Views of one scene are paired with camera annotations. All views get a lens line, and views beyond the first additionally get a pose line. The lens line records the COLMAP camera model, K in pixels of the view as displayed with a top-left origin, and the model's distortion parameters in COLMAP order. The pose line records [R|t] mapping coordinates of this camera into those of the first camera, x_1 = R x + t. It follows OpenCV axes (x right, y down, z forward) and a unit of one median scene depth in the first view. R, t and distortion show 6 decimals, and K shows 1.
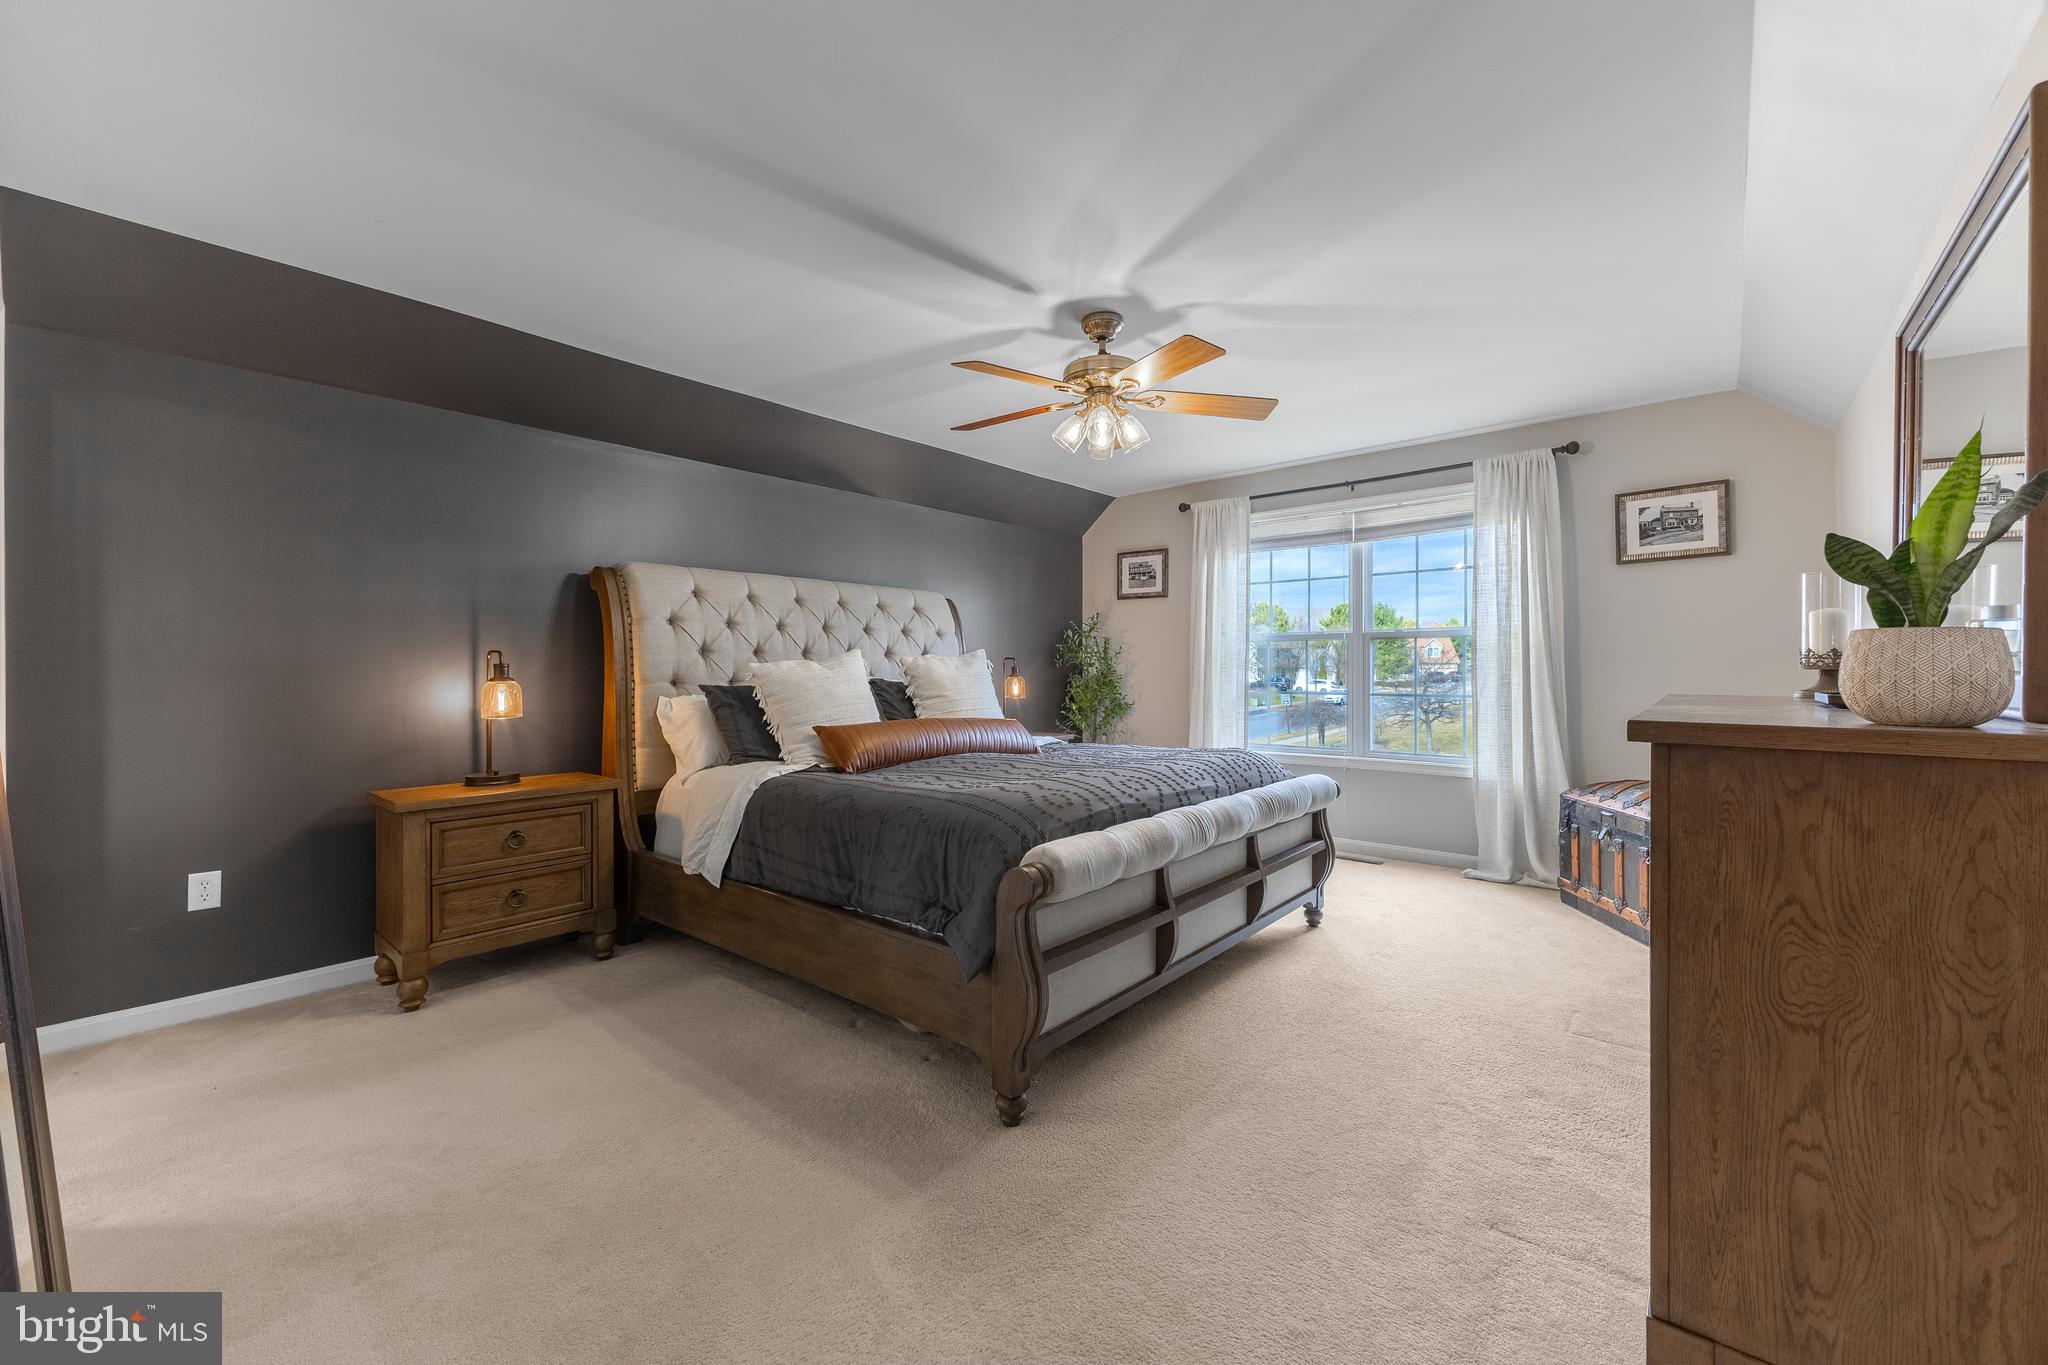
lens RADIAL K [[825.3, 0, 1013.1], [0, 825.3, 676.0], [0, 0, 1]] dist [-0.001440, -0.001726]
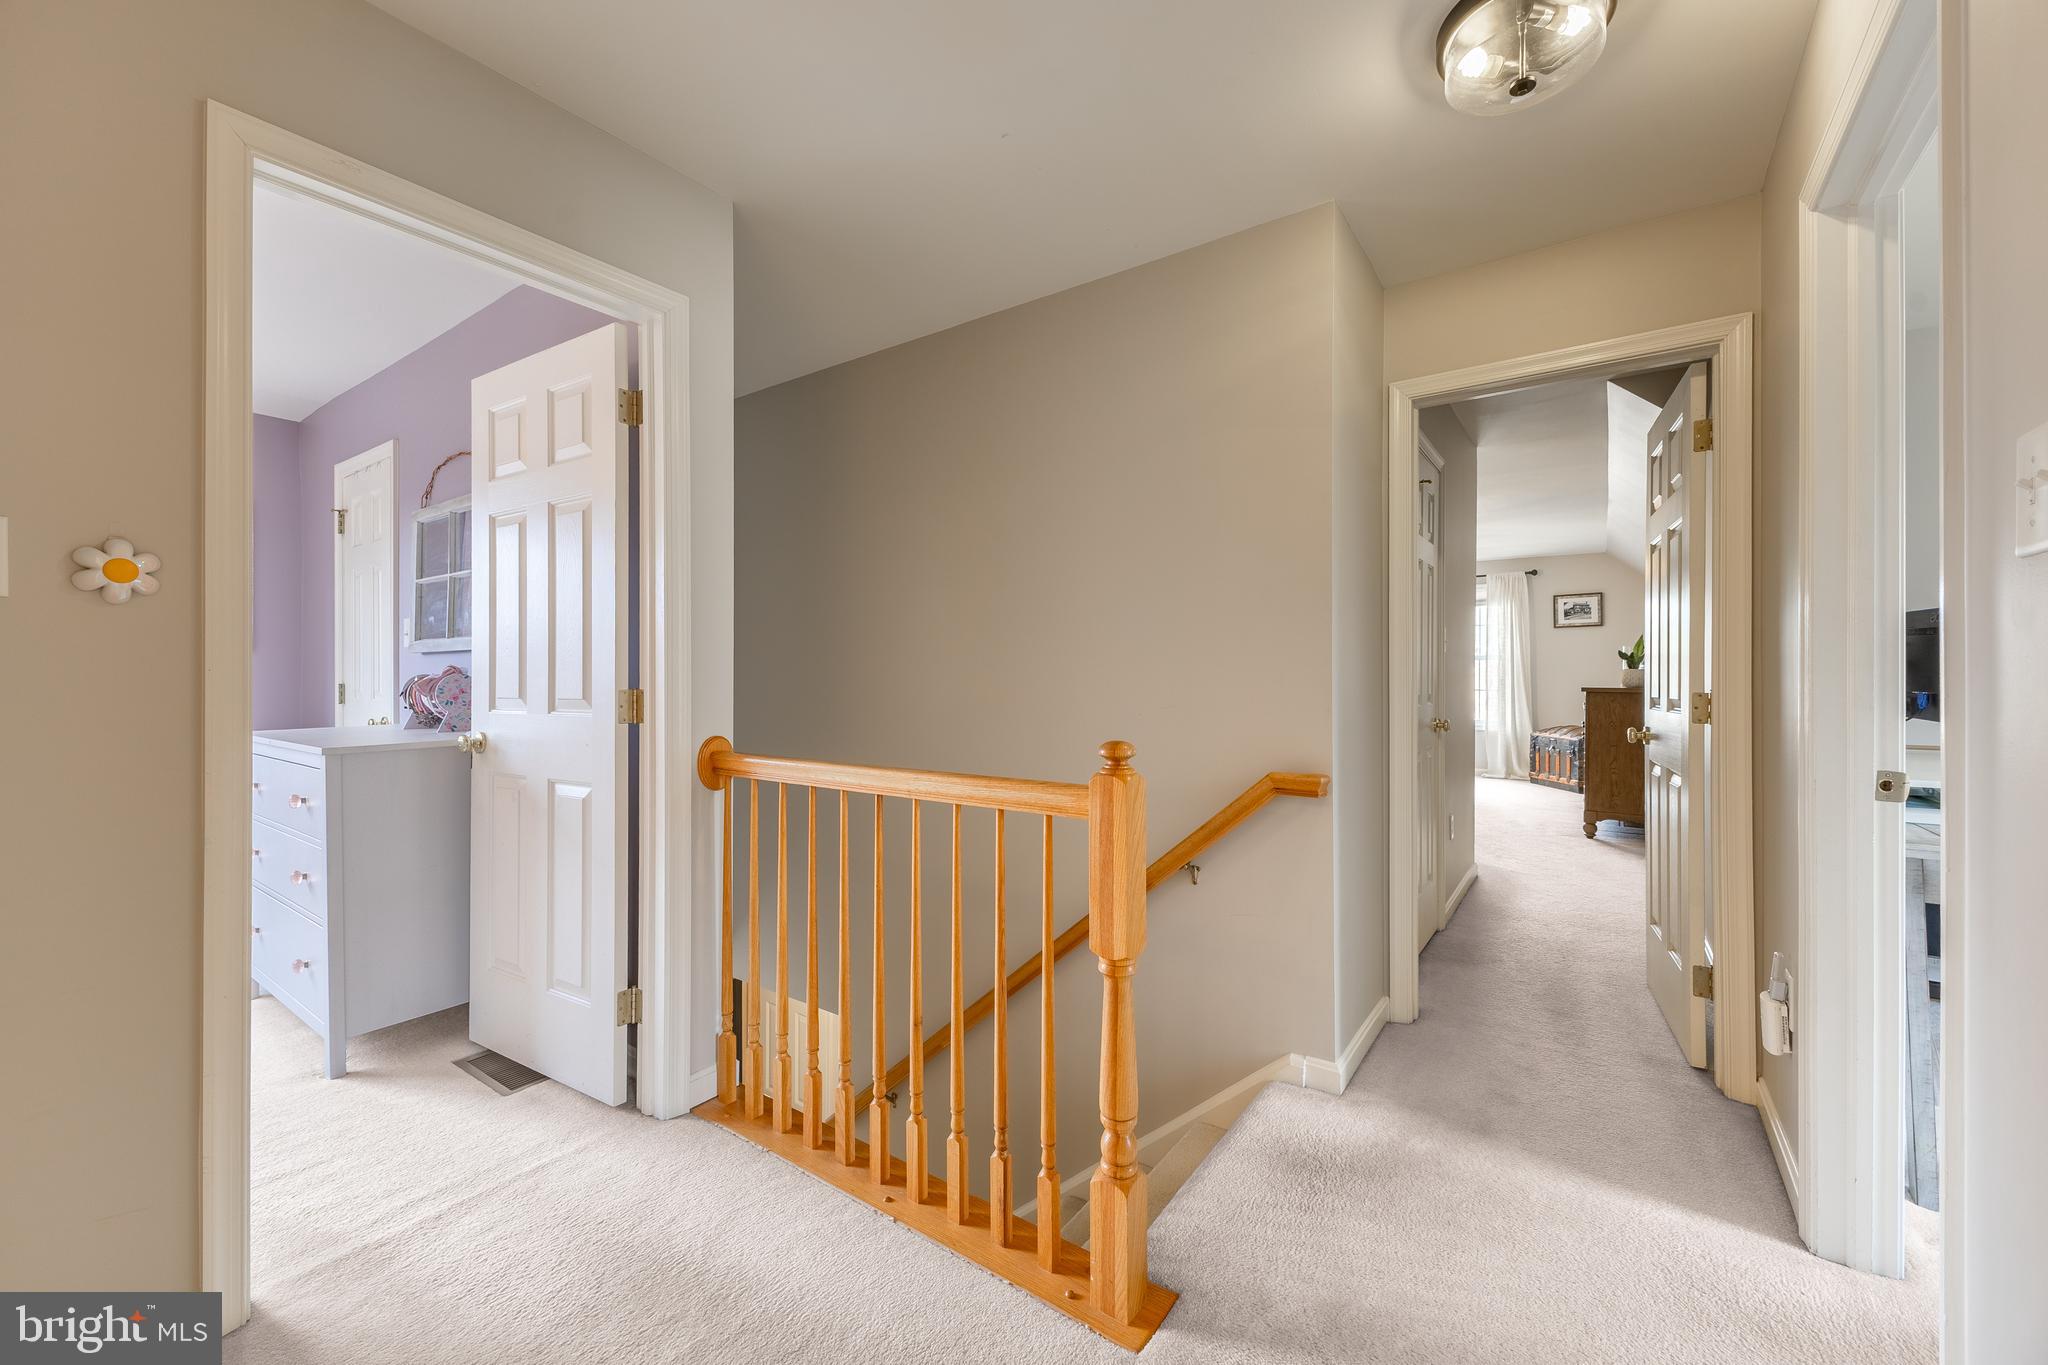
lens RADIAL K [[825.3, 0, 1032.6], [0, 825.3, 681.6], [0, 0, 1]] dist [-0.001440, -0.001726]
pose [[0.994023, 0.003900, 0.109105, -0.874617], [-0.004062, 0.999991, 0.001262, 0.007153], [-0.109099, -0.001698, 0.994029, -1.013869]]
